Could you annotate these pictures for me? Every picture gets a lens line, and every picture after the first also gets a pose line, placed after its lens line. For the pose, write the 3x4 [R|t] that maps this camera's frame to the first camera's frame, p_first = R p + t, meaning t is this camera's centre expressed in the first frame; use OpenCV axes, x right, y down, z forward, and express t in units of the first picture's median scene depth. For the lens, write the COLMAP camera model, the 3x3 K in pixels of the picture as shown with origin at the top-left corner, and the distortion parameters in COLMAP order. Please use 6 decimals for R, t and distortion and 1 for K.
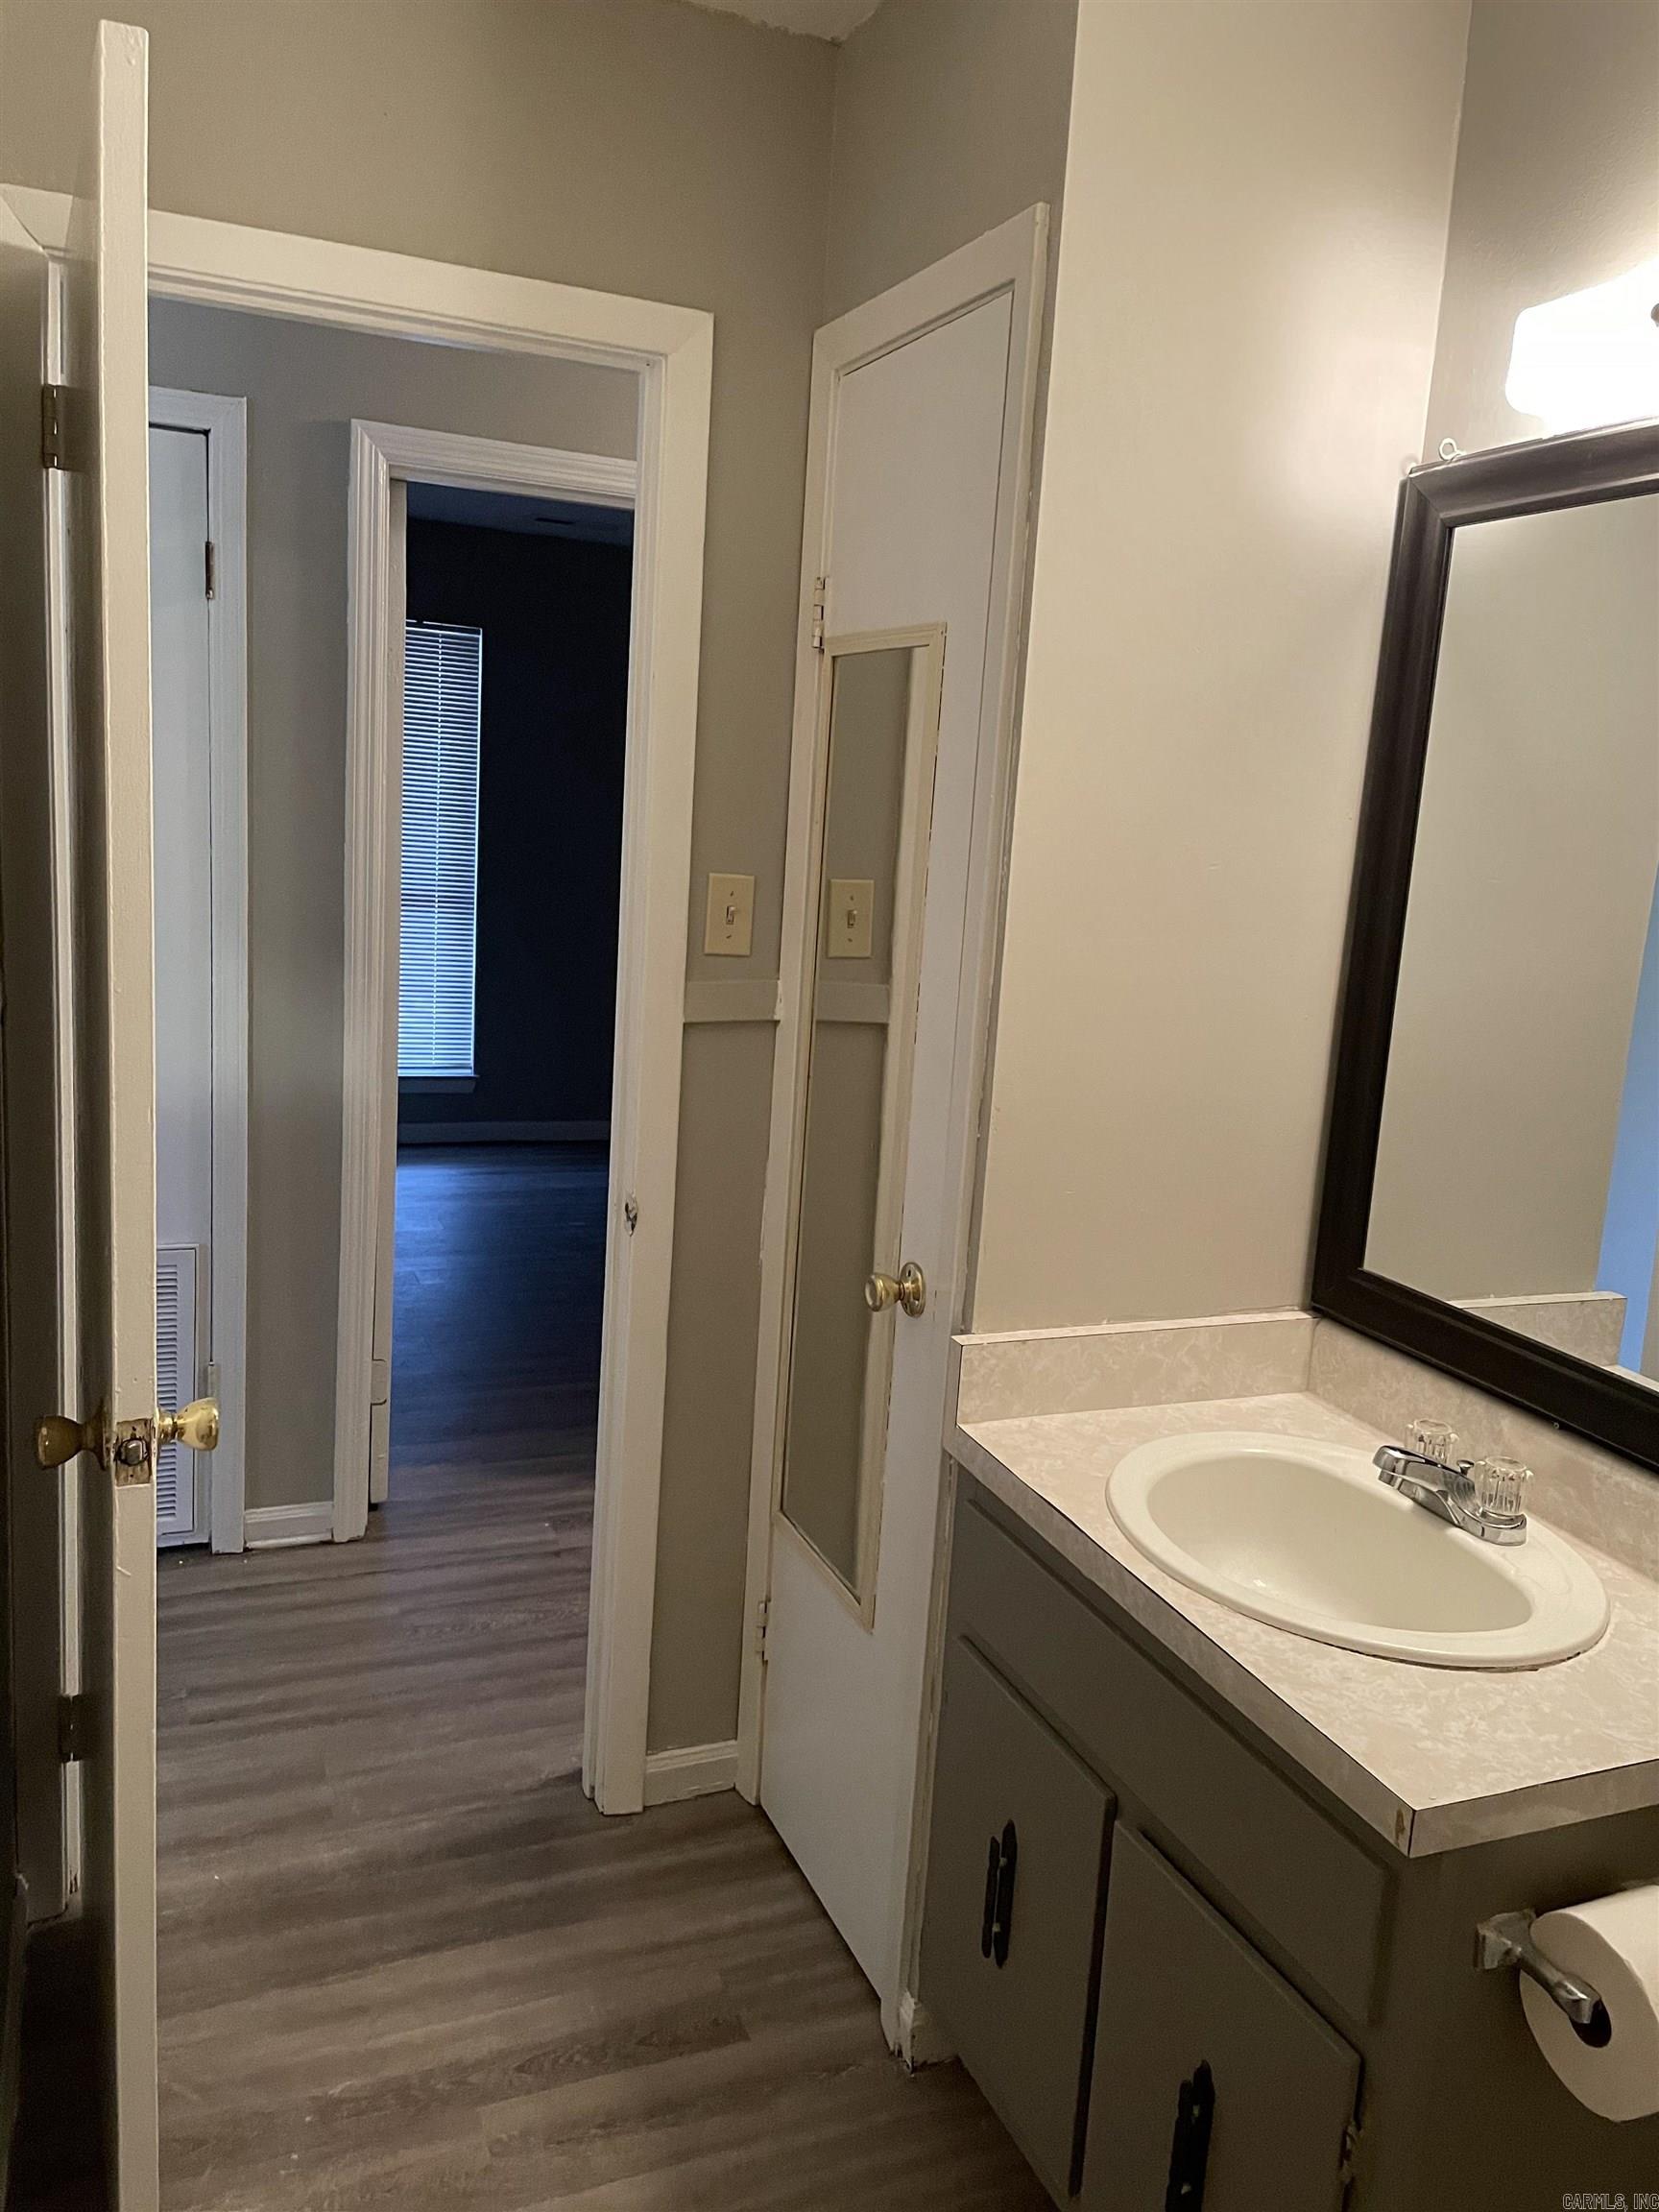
lens RADIAL K [[1687.3, 0, 837.7], [0, 1687.3, 1097.5], [0, 0, 1]] dist [0.082869, -0.100021]
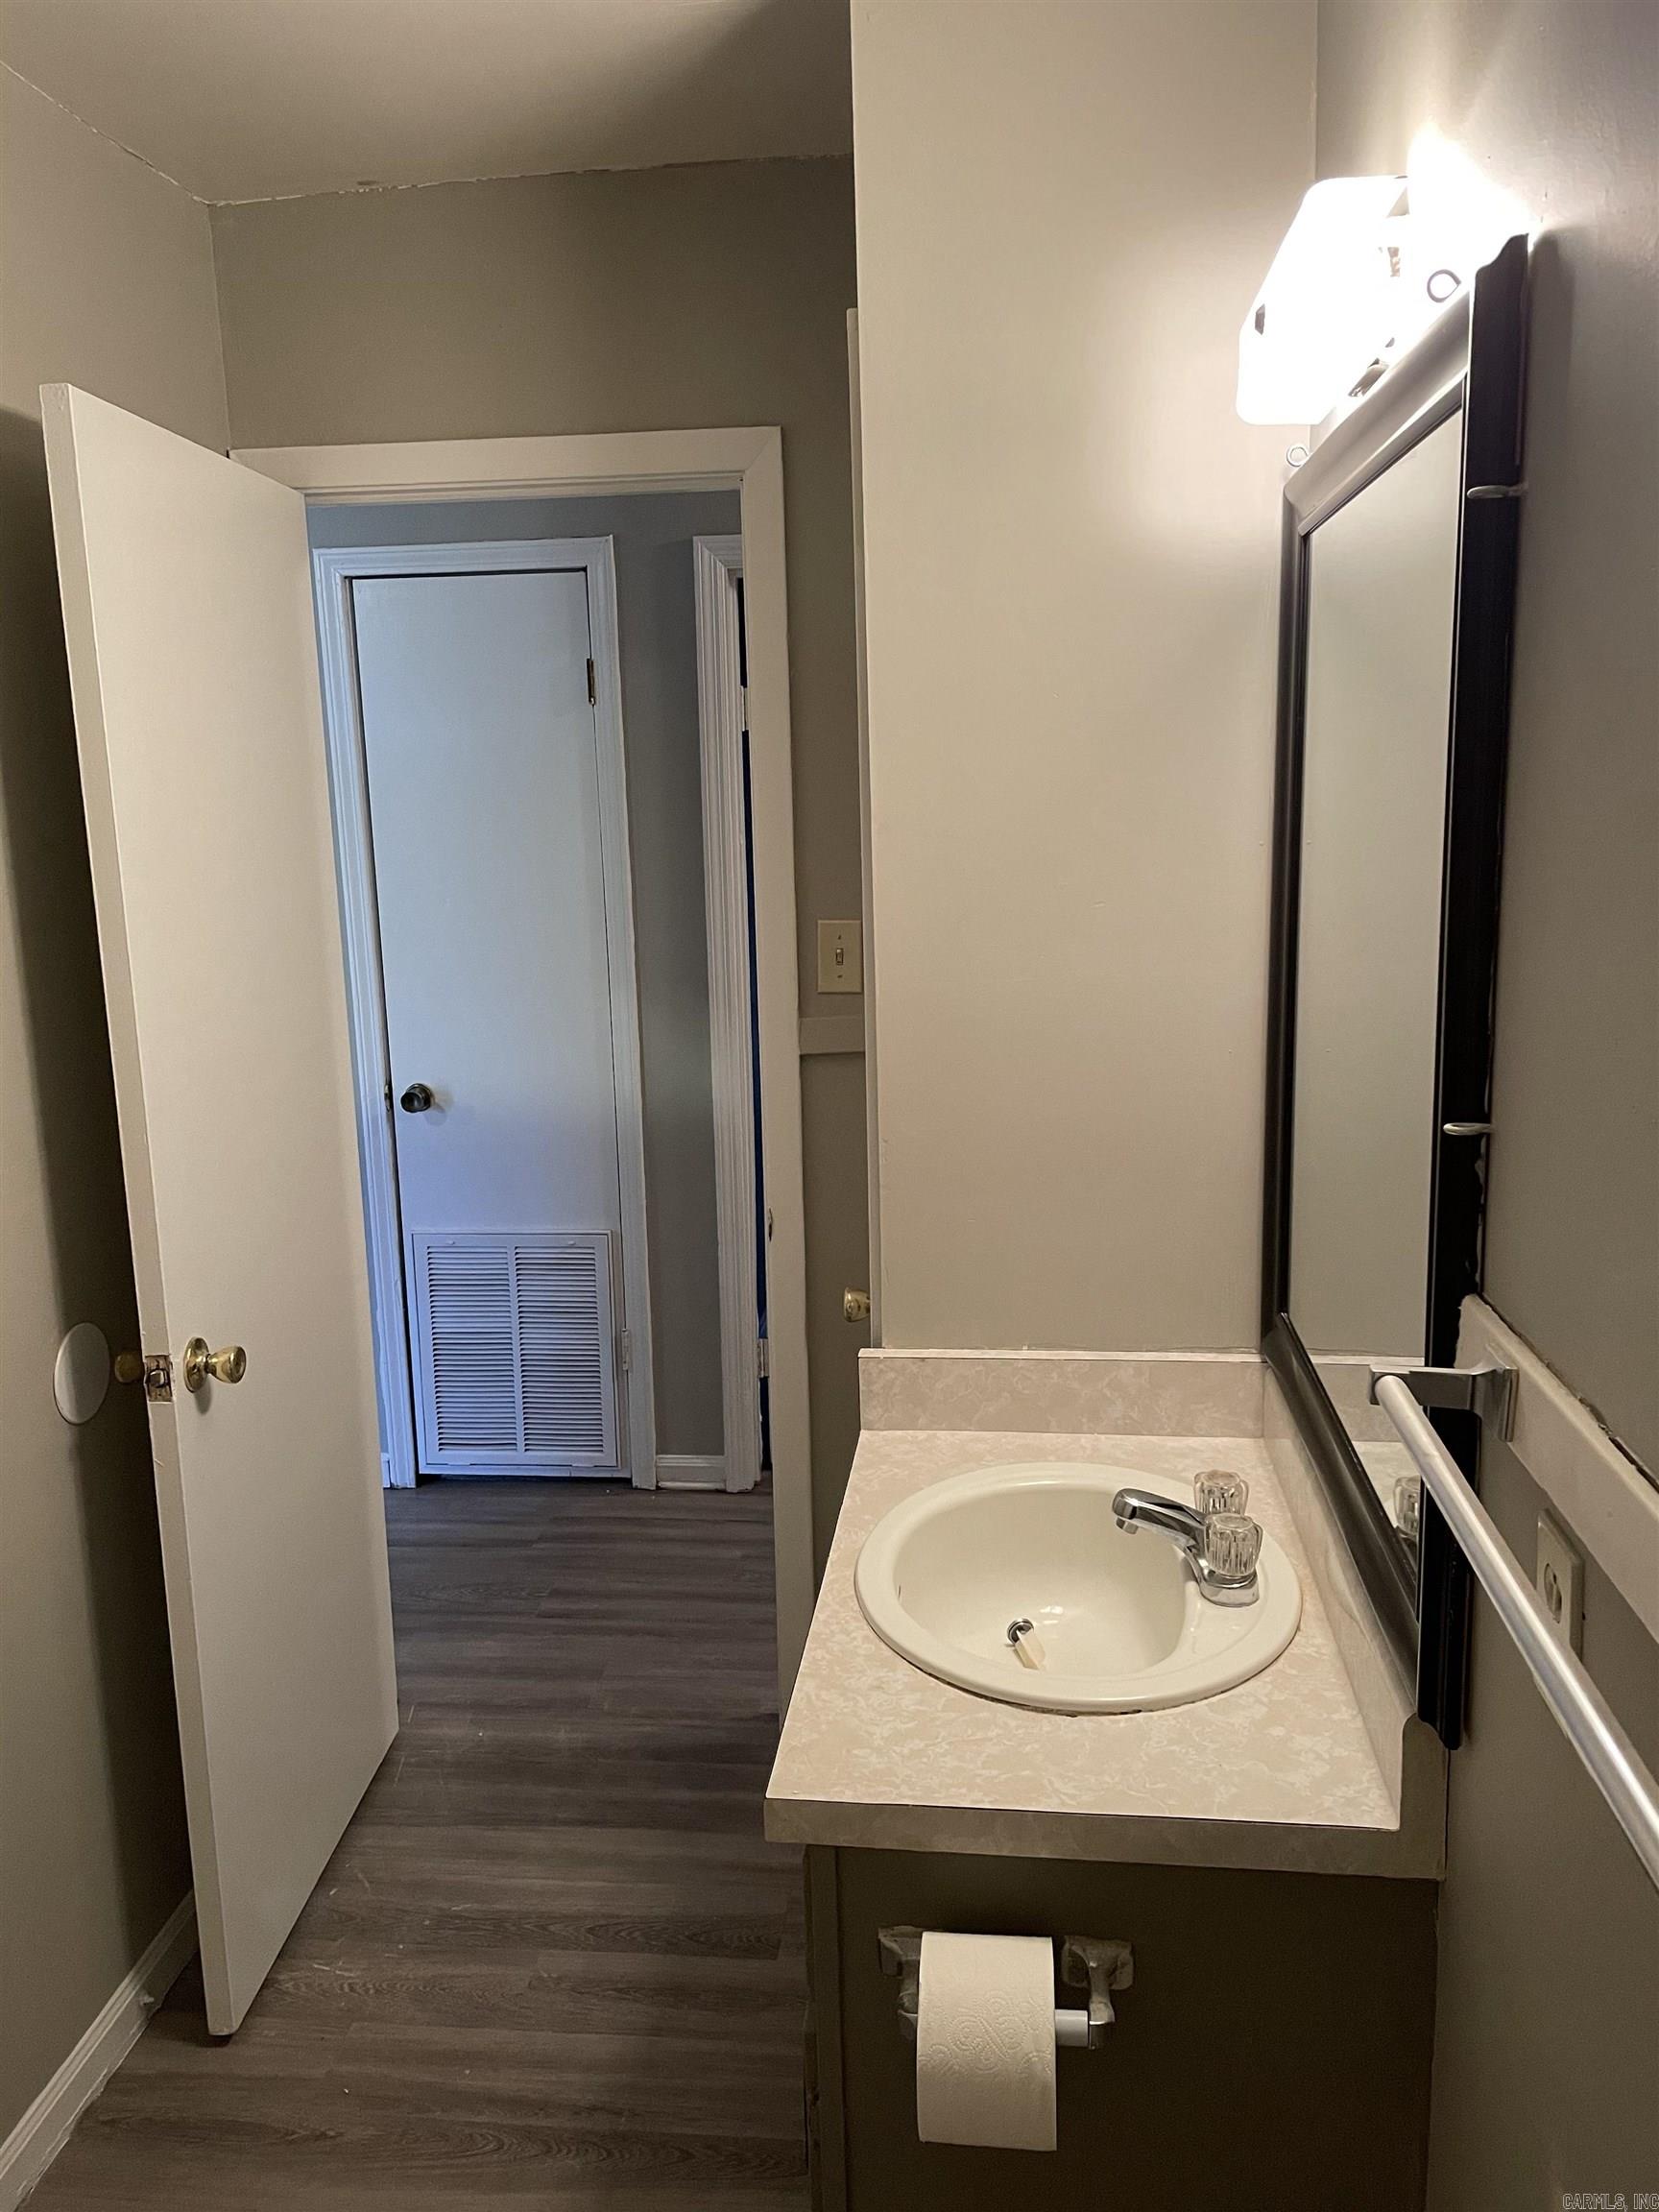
lens RADIAL K [[1687.3, 0, 841.0], [0, 1687.3, 1104.6], [0, 0, 1]] dist [0.082869, -0.100021]
pose [[0.869315, 0.009347, -0.494169, 0.526286], [-0.006683, 0.999952, 0.007158, -0.020768], [0.494213, -0.002920, 0.869336, 0.043592]]
